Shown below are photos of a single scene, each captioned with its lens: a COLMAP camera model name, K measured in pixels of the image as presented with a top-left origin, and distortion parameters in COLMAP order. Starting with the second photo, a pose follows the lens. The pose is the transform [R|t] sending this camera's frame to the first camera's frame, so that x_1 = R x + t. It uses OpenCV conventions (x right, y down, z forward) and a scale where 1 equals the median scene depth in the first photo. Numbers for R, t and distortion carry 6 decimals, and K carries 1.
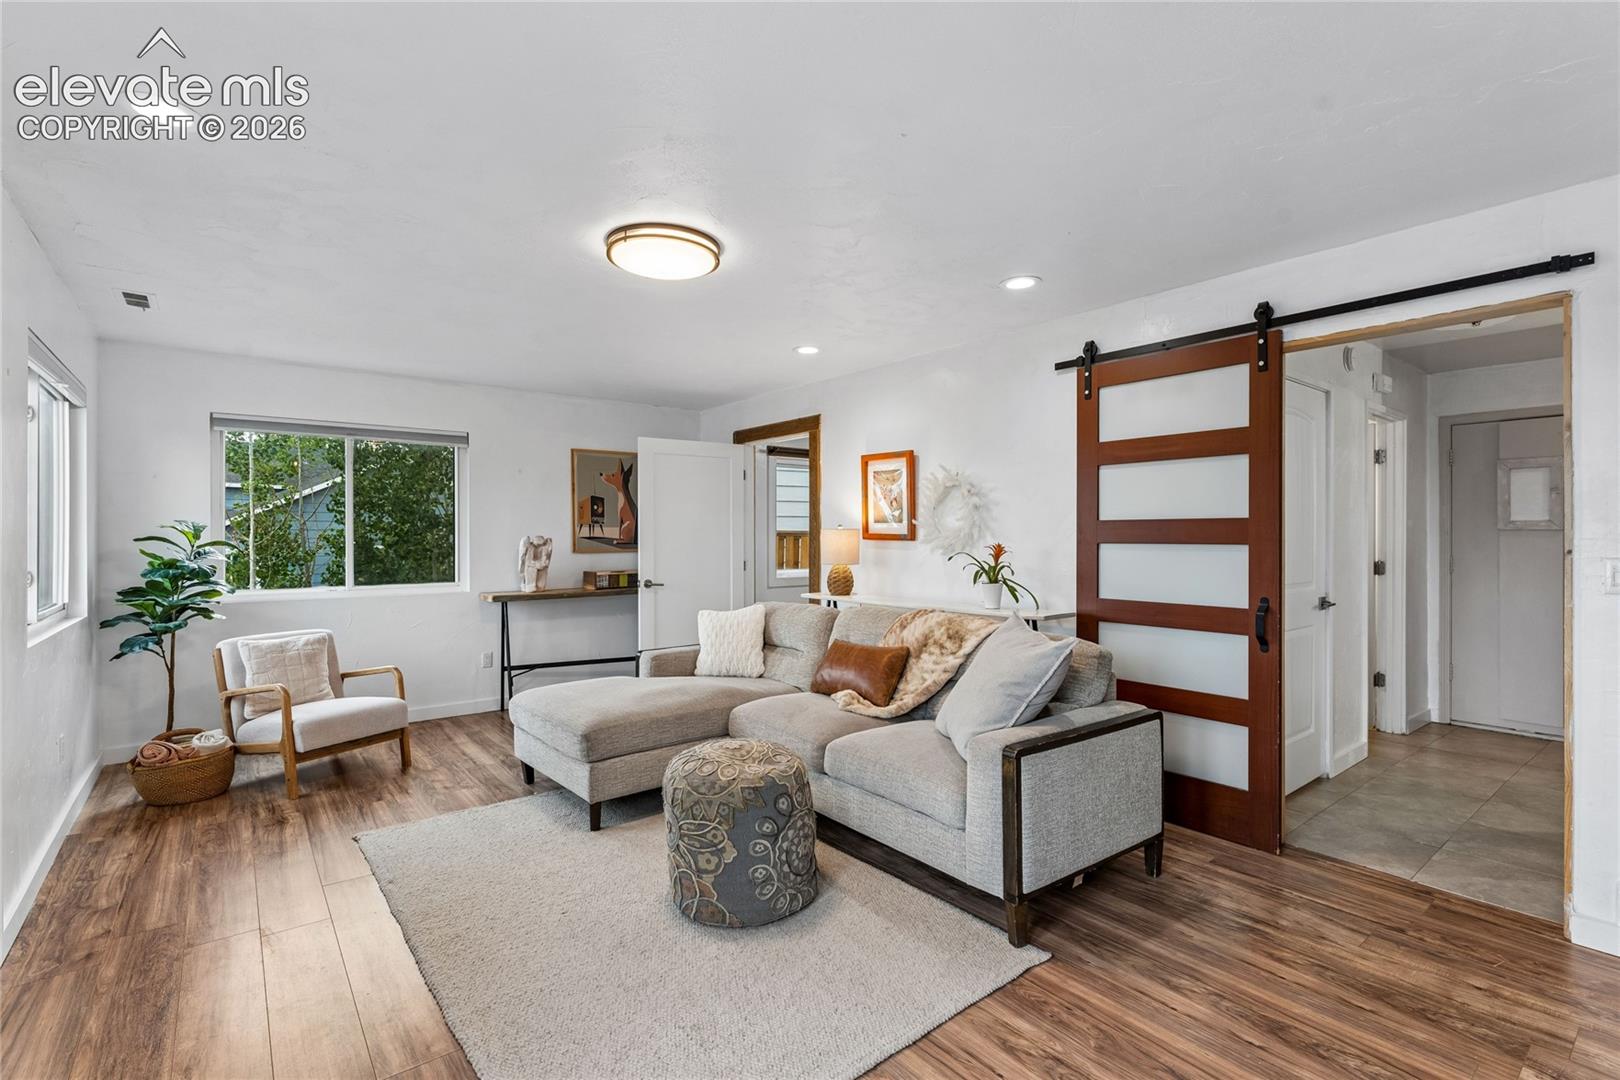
lens RADIAL K [[753.9, 0, 813.9], [0, 753.9, 534.4], [0, 0, 1]] dist [-0.001922, -0.000503]
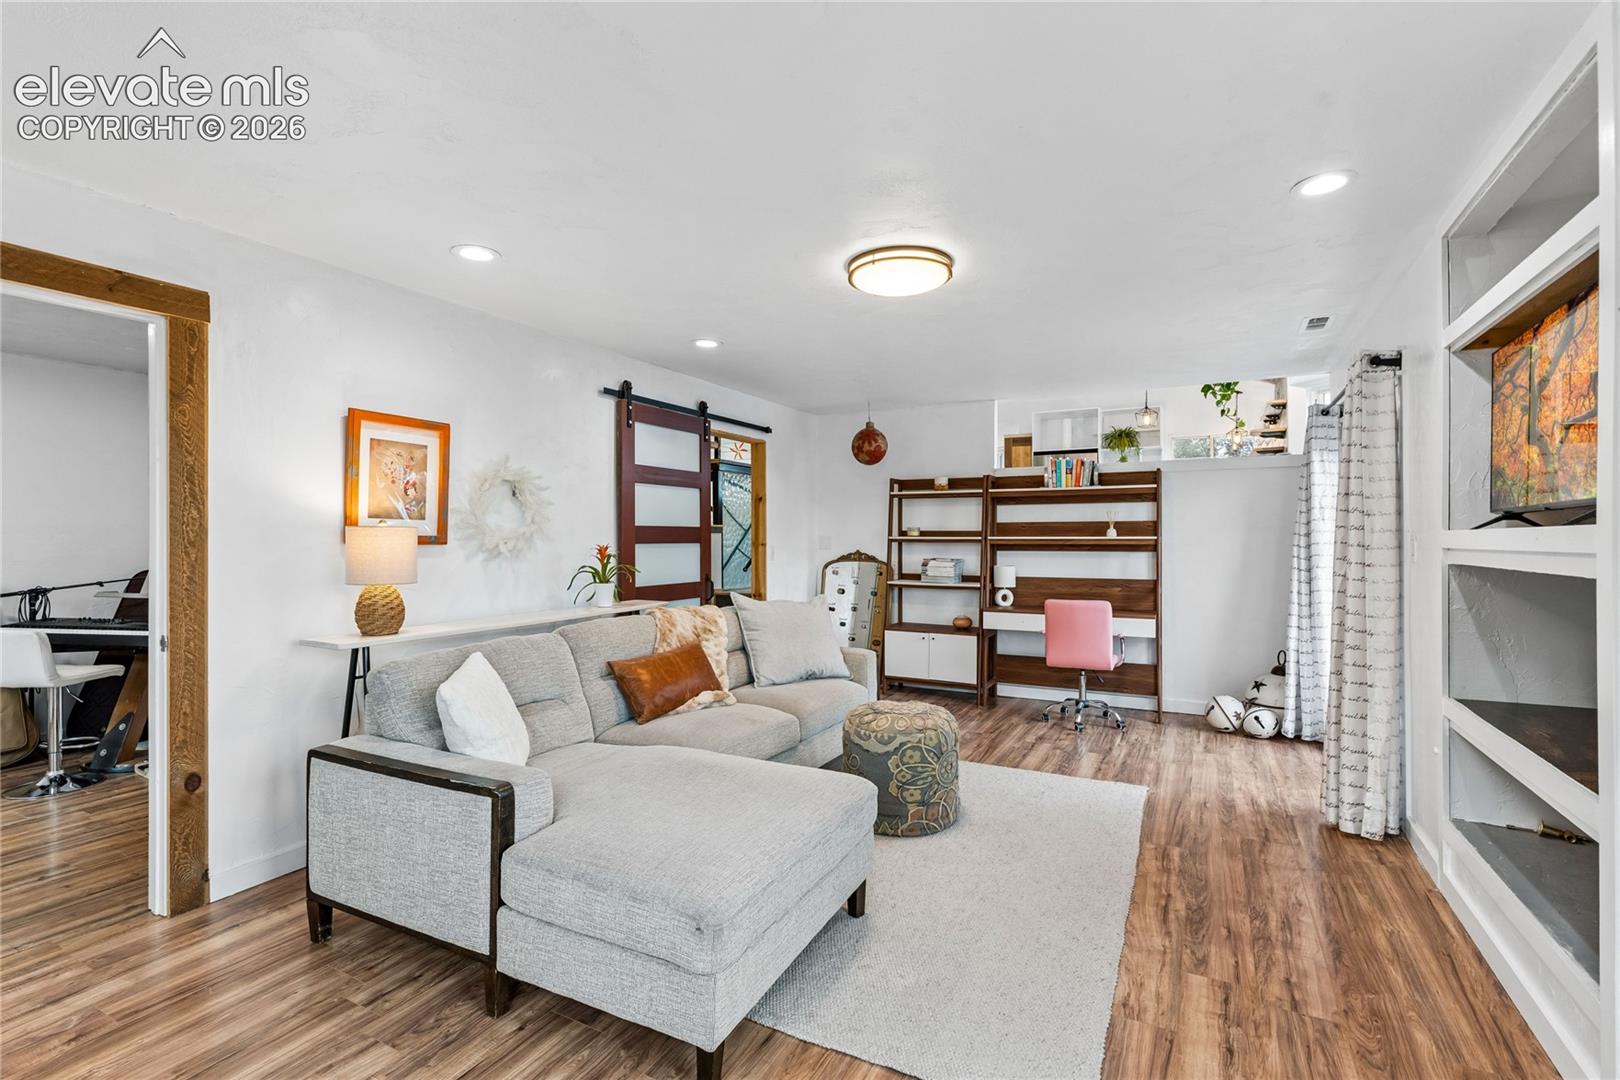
lens RADIAL K [[753.9, 0, 813.9], [0, 753.9, 534.4], [0, 0, 1]] dist [-0.001922, -0.000503]
pose [[-0.413043, 0.005618, 0.910694, -0.729225], [0.001108, 0.999983, -0.005667, 0.003054], [-0.910711, -0.001332, -0.413042, 1.010289]]
